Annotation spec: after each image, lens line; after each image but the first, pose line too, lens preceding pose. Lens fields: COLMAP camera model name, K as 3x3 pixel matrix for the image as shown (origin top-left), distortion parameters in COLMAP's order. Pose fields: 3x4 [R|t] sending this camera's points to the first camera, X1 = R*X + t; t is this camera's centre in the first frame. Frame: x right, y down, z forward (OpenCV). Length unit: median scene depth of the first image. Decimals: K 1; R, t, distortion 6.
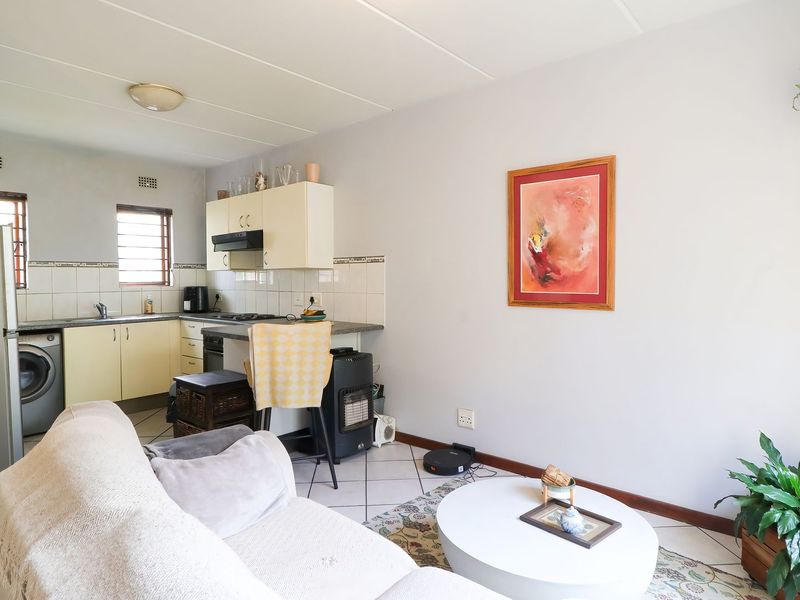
lens RADIAL K [[485.9, 0, 401.7], [0, 485.9, 282.3], [0, 0, 1]] dist [0.005053, 0.002601]
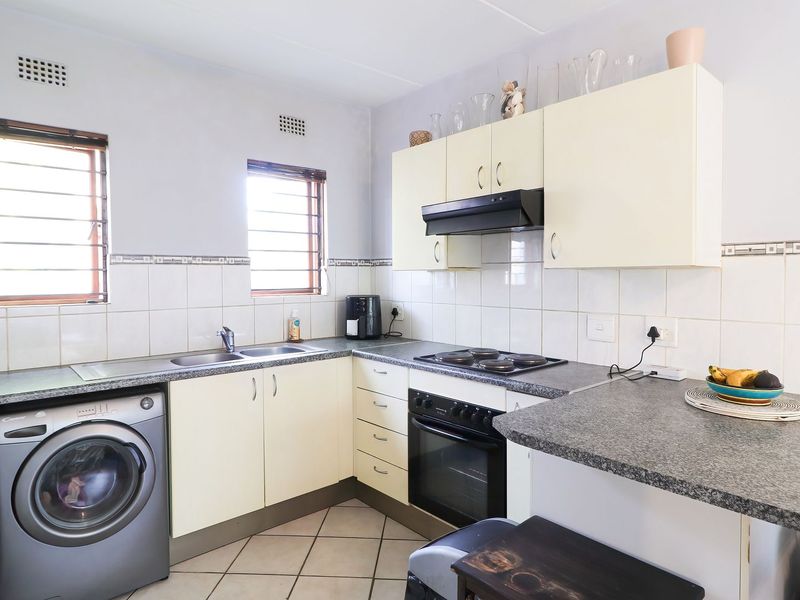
lens RADIAL K [[485.9, 0, 401.7], [0, 485.9, 282.3], [0, 0, 1]] dist [0.005053, 0.002601]
pose [[0.990293, 0.003843, -0.138944, -0.345755], [-0.002876, 0.999970, 0.007159, -0.015501], [0.138967, -0.006690, 0.990274, 0.478295]]
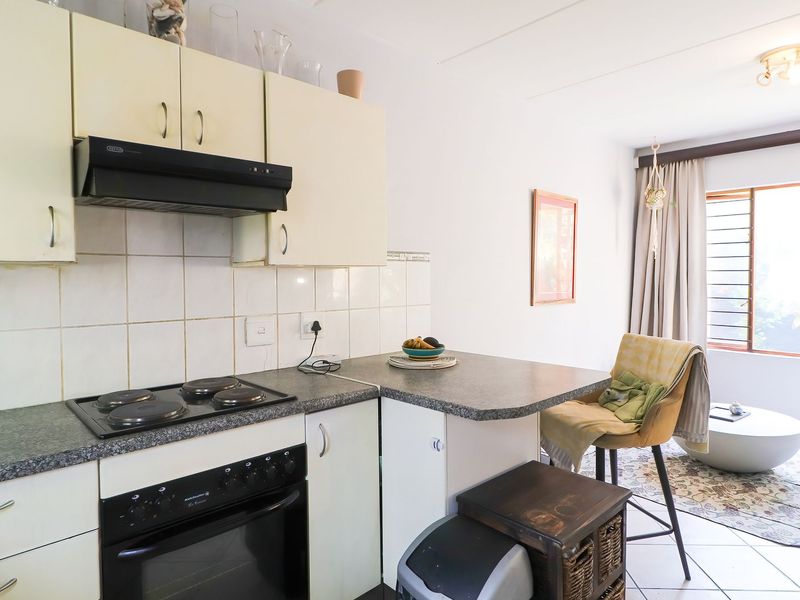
lens RADIAL K [[485.9, 0, 401.7], [0, 485.9, 282.3], [0, 0, 1]] dist [0.005053, 0.002601]
pose [[0.101104, -0.007212, 0.994850, -0.656645], [0.012077, 0.999909, 0.006021, -0.012852], [-0.994803, 0.011406, 0.101182, 0.821889]]
